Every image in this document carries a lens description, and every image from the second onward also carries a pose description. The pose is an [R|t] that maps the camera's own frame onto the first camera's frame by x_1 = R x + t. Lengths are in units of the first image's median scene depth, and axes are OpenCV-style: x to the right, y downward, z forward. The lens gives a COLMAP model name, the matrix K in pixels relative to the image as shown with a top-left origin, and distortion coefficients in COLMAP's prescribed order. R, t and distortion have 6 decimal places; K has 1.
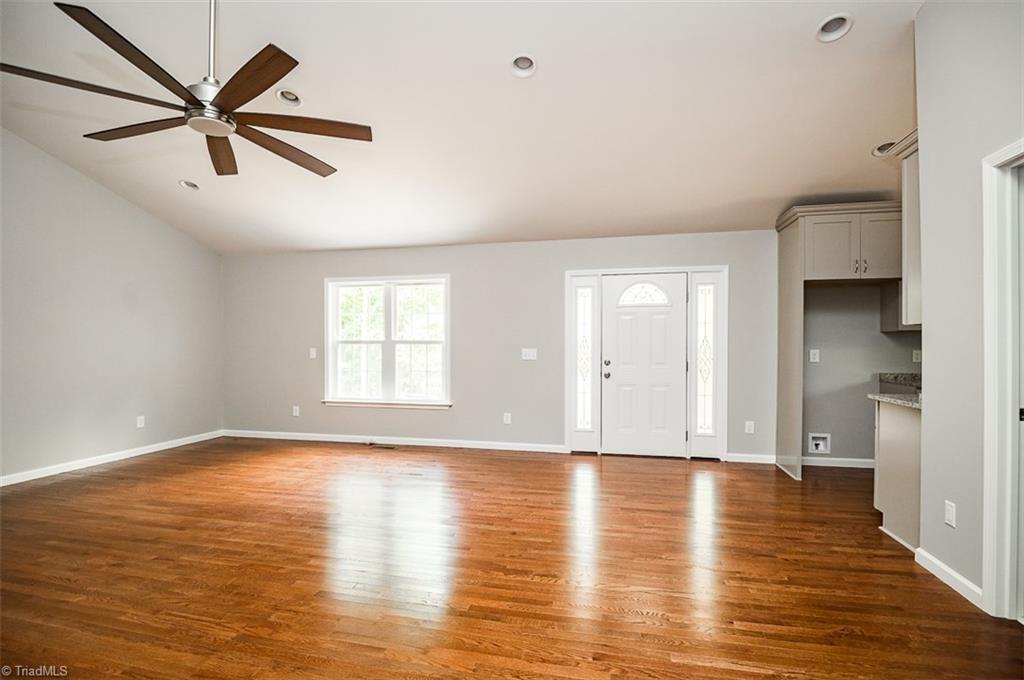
lens RADIAL K [[487.4, 0, 517.9], [0, 487.4, 347.9], [0, 0, 1]] dist [0.002962, 0.000107]
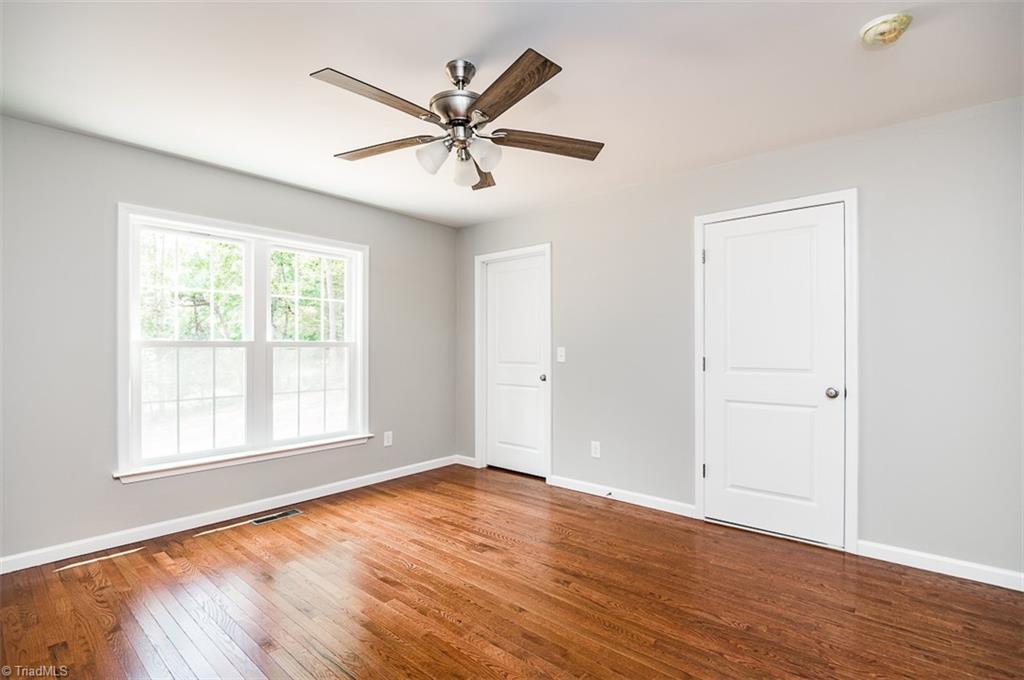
lens RADIAL K [[475.0, 0, 531.7], [0, 475.0, 347.2], [0, 0, 1]] dist [0.000079, -0.014731]
pose [[0.462237, 0.001402, 0.886755, -0.623534], [0.000054, 0.999999, -0.001609, -0.008120], [-0.886757, 0.000792, 0.462236, 0.473926]]
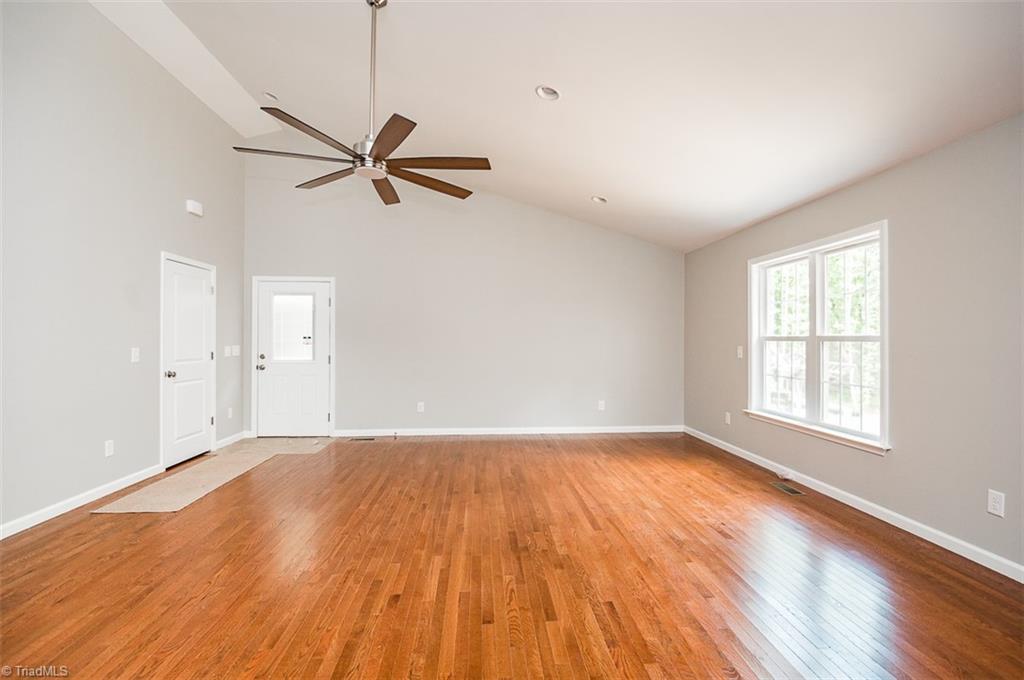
lens RADIAL K [[481.3, 0, 512.0], [0, 481.3, 340.0], [0, 0, 1]] dist [0.001127, -0.014905]
pose [[0.274324, 0.001584, -0.961636, 0.276803], [-0.006151, 0.999981, -0.000108, -0.007873], [0.961618, 0.005945, 0.274329, 0.412433]]
